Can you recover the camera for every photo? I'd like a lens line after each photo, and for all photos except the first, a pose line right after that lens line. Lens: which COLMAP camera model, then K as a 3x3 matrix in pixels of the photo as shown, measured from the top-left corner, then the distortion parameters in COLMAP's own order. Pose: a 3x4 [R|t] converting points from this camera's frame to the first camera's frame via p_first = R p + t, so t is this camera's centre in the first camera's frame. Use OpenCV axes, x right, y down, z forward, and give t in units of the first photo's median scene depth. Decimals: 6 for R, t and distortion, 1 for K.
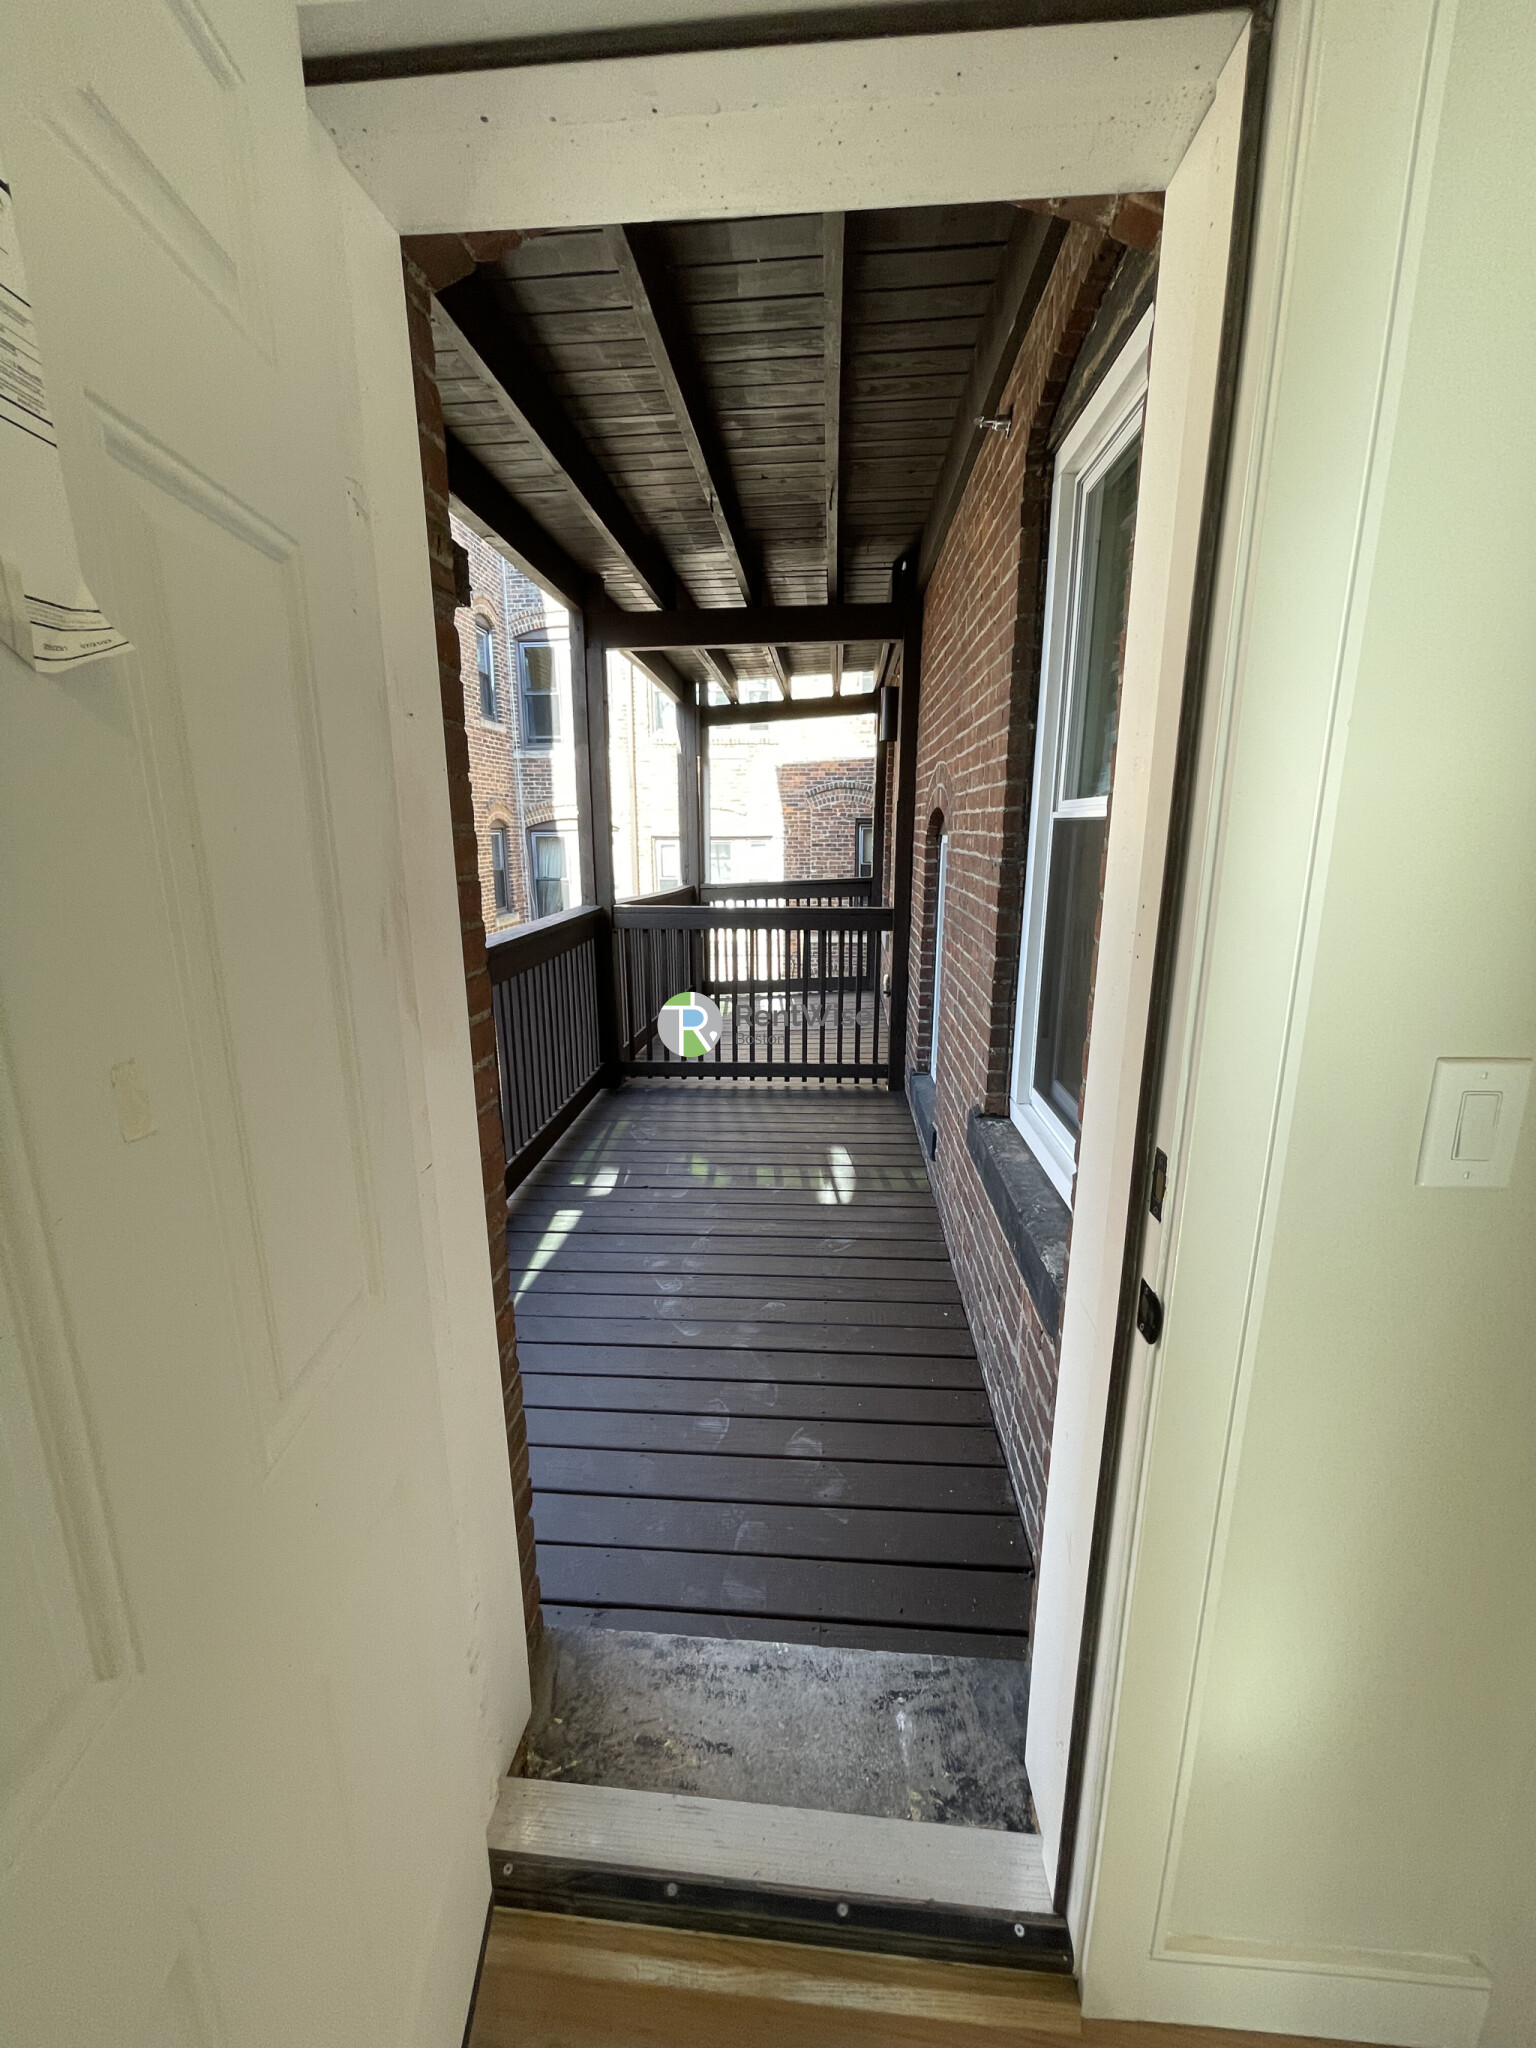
lens RADIAL K [[827.7, 0, 763.8], [0, 827.7, 1018.3], [0, 0, 1]] dist [-0.004234, 0.000192]
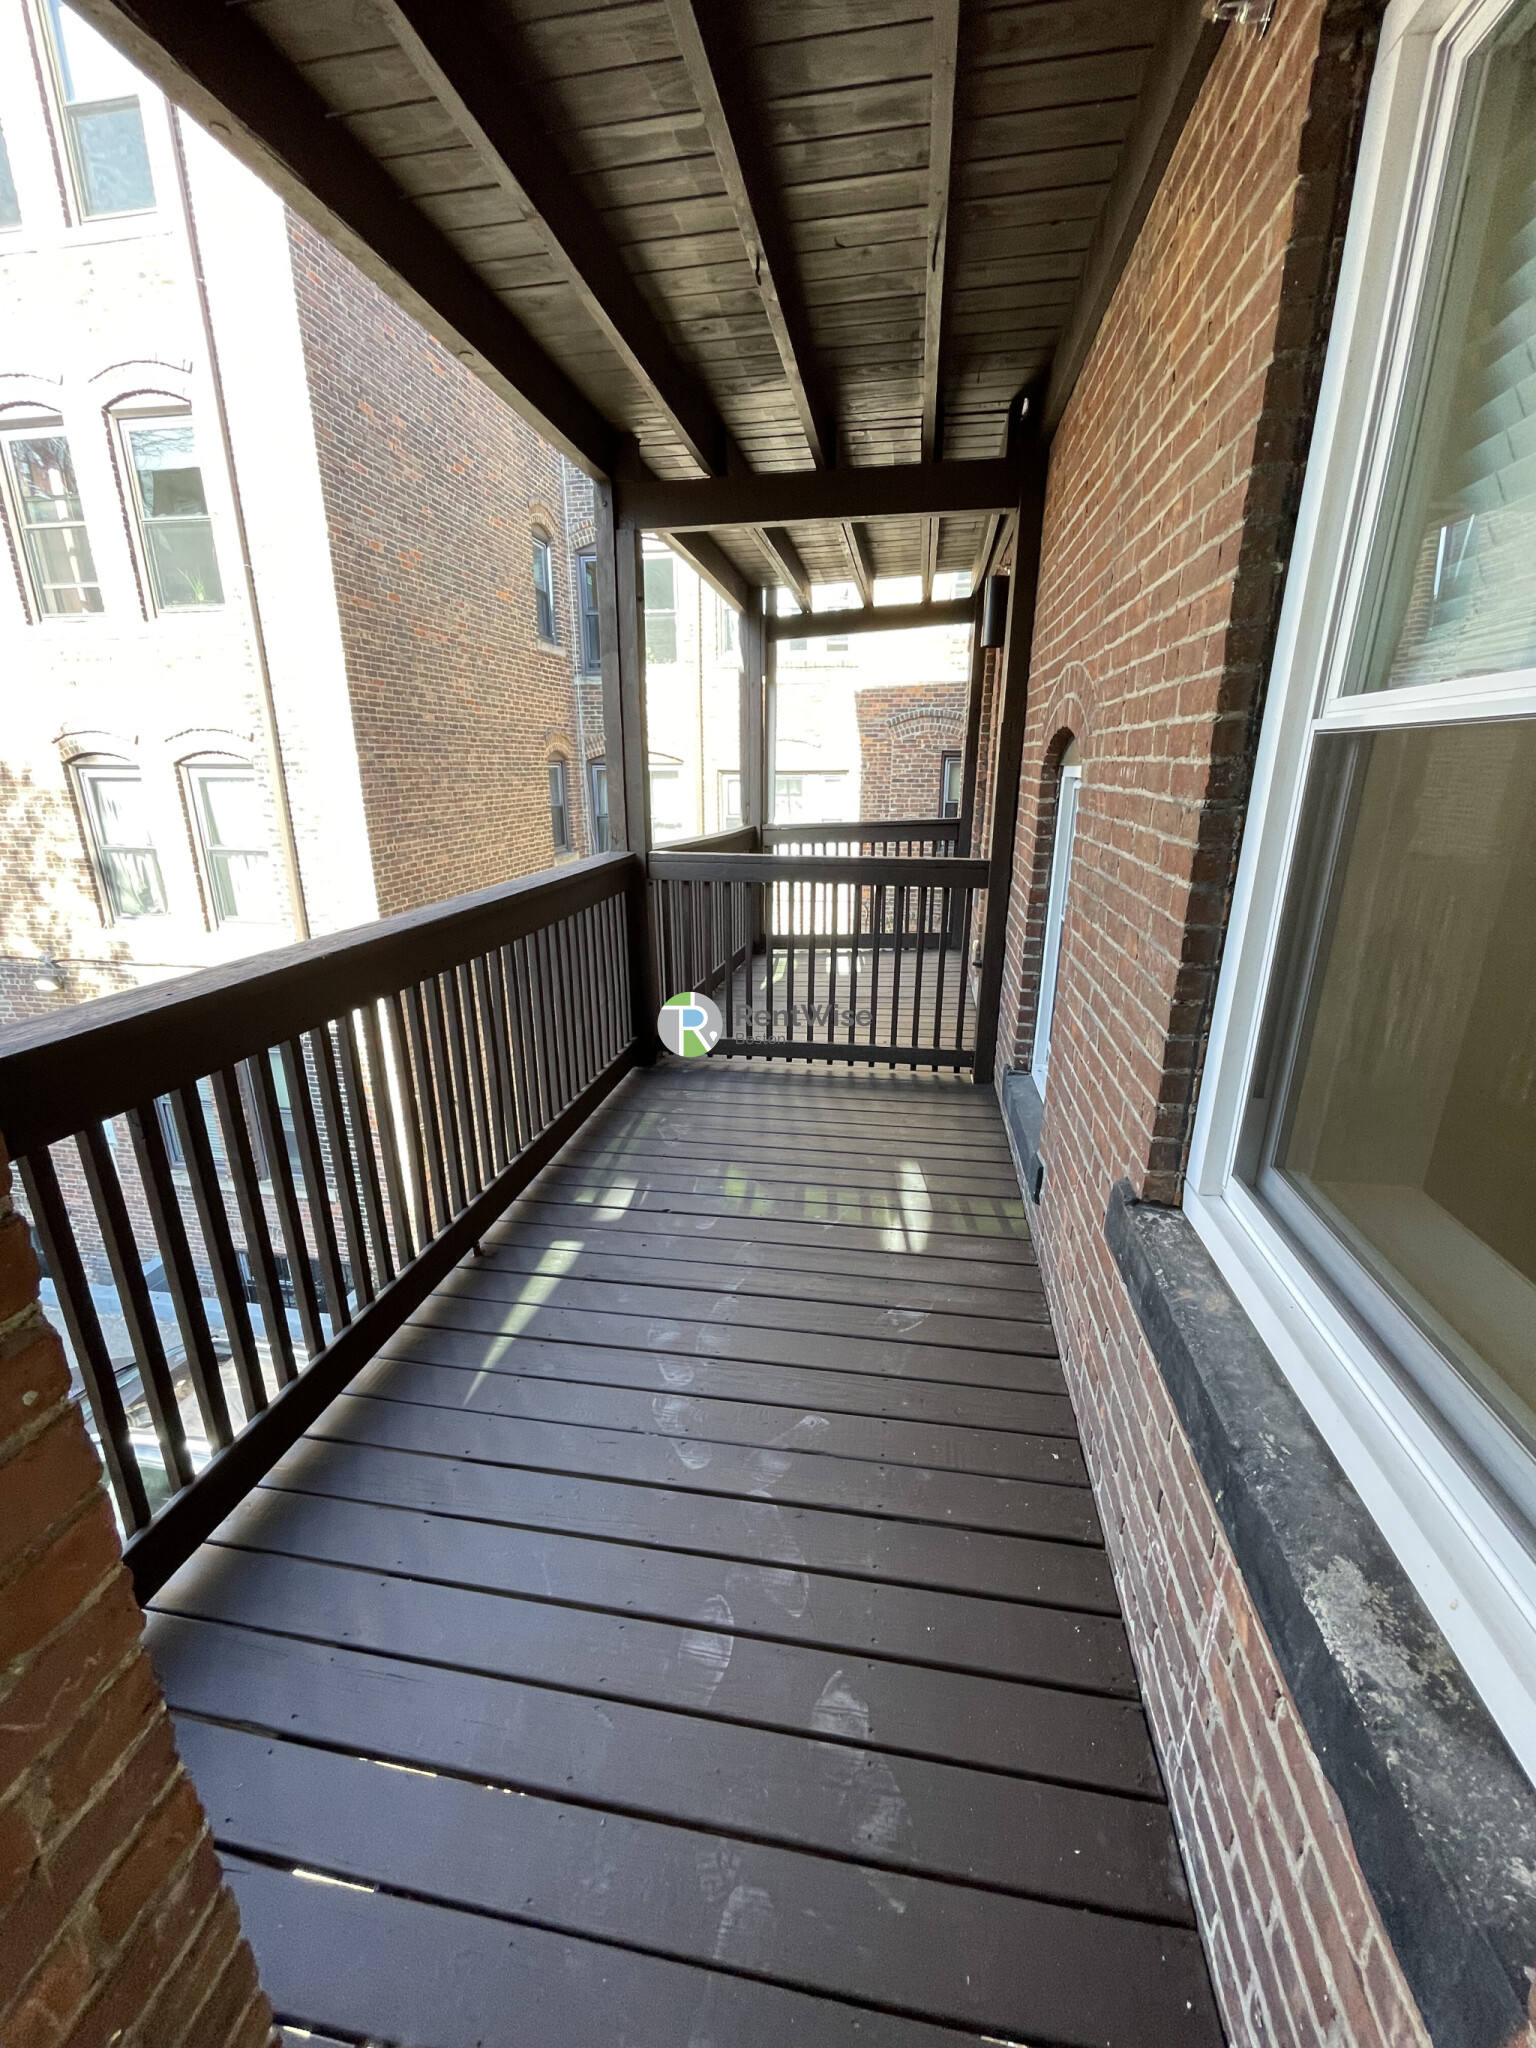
lens RADIAL K [[827.7, 0, 763.8], [0, 827.7, 1018.3], [0, 0, 1]] dist [-0.004234, 0.000192]
pose [[0.995764, 0.029941, -0.086929, 0.014528], [-0.023509, 0.996974, 0.074100, -0.040056], [0.088885, -0.071743, 0.993455, 0.201137]]
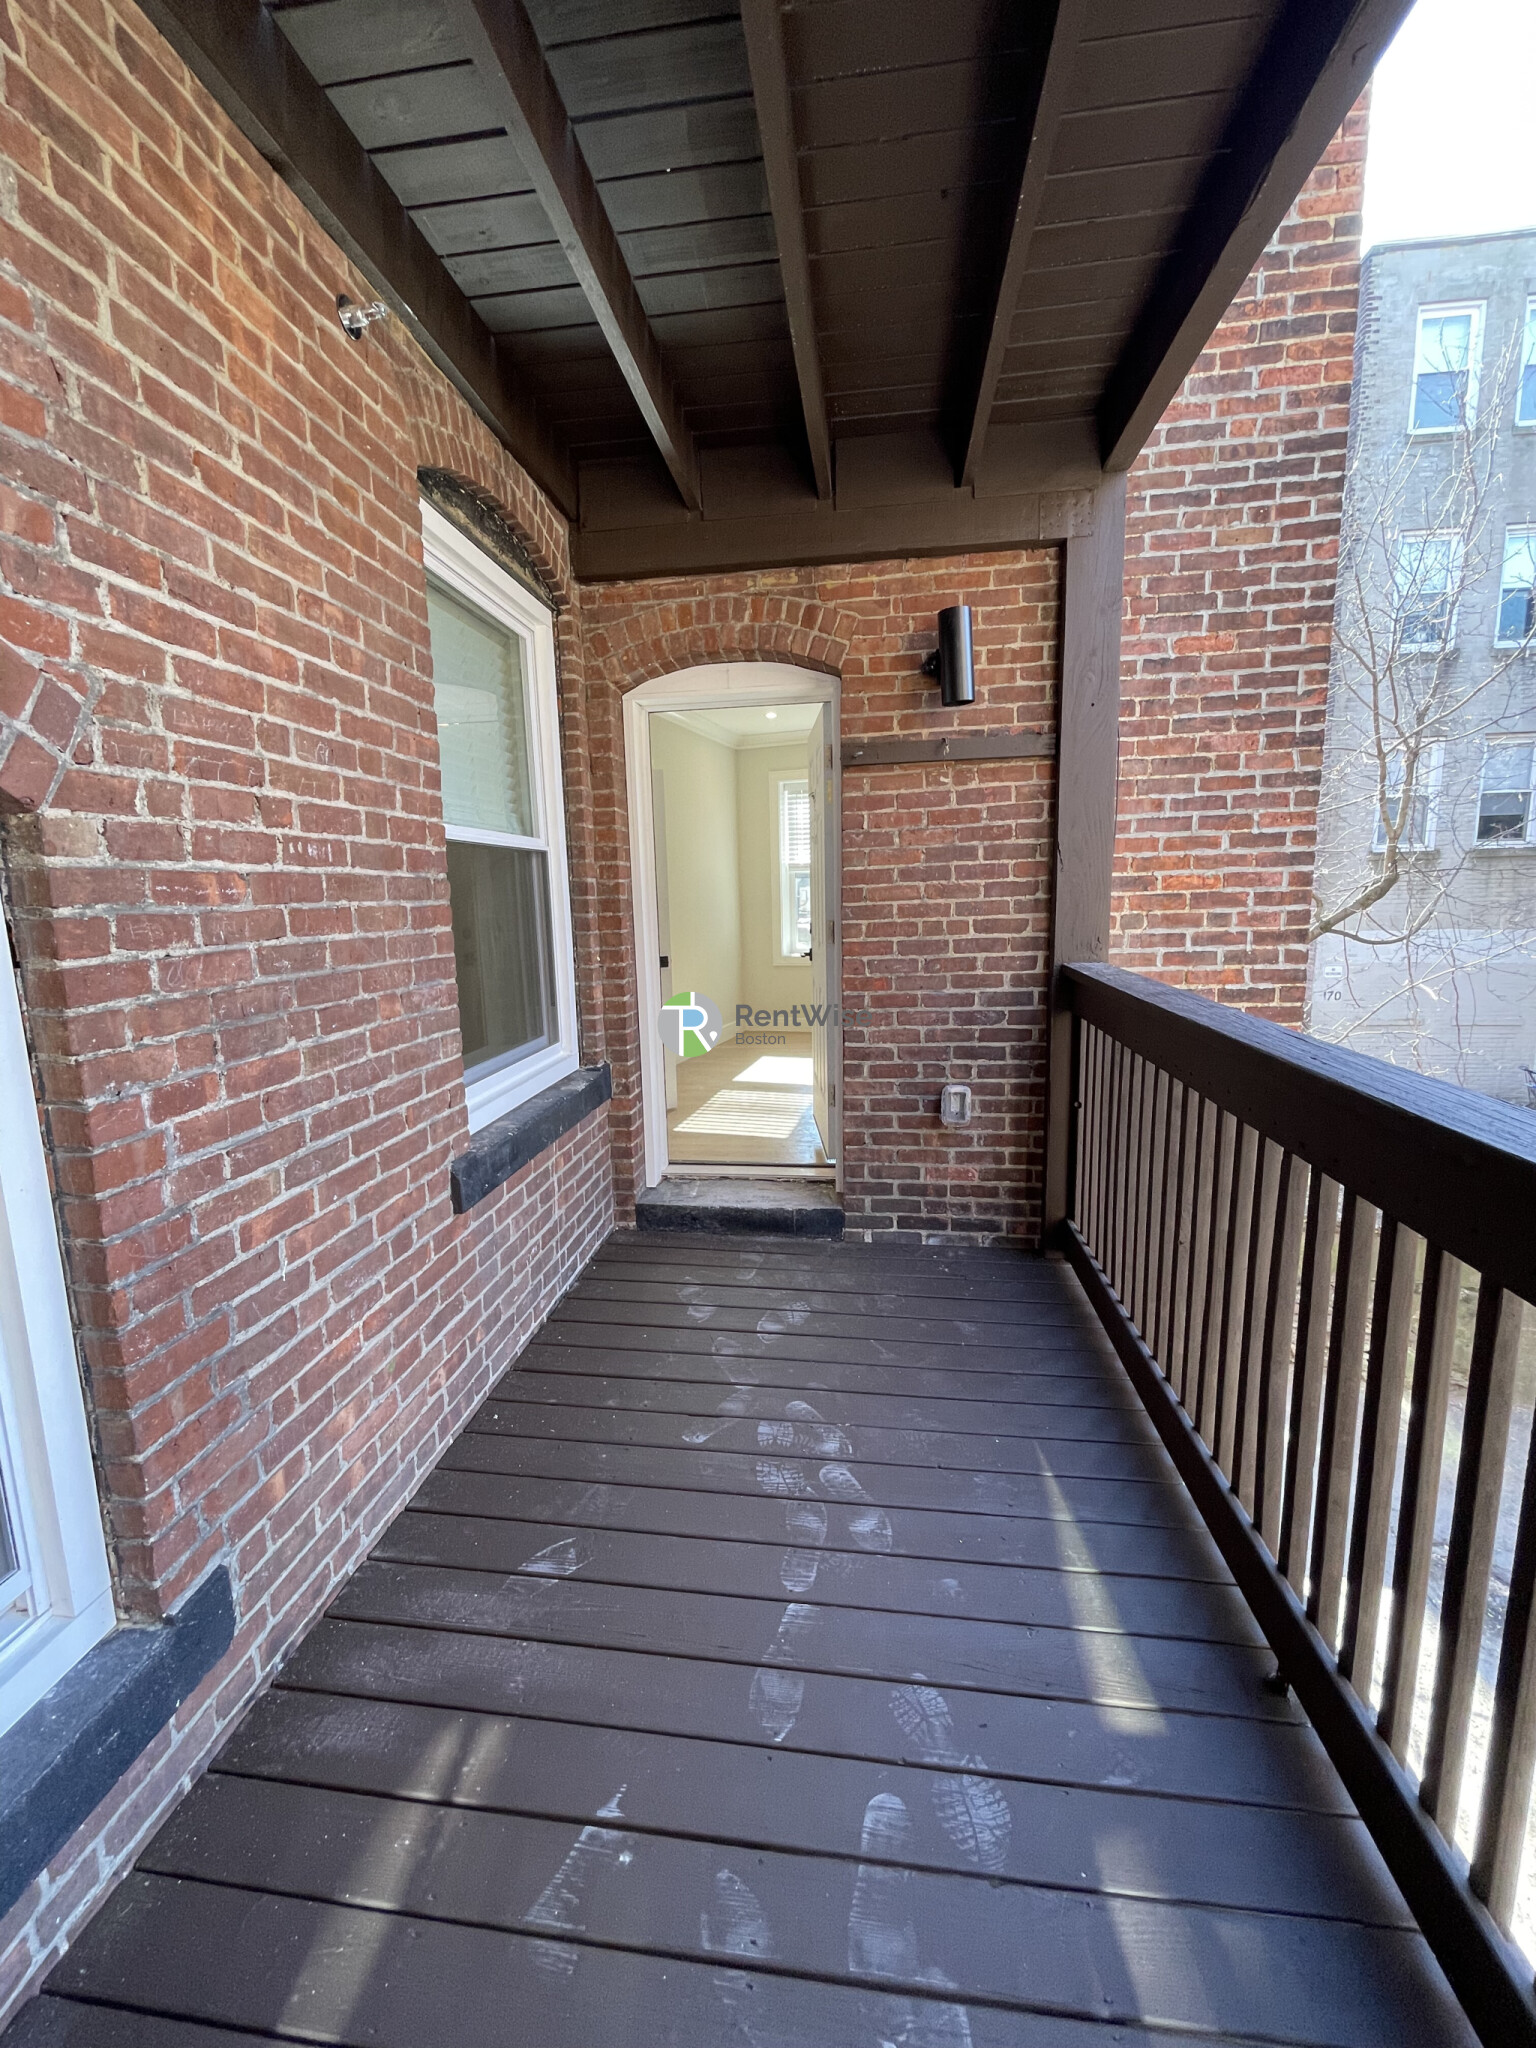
lens RADIAL K [[827.7, 0, 763.8], [0, 827.7, 1018.3], [0, 0, 1]] dist [-0.004234, 0.000192]
pose [[-0.998139, 0.017512, 0.058403, -0.070147], [0.037924, 0.928342, 0.369787, -0.207596], [-0.047742, 0.371314, -0.927279, 1.060811]]
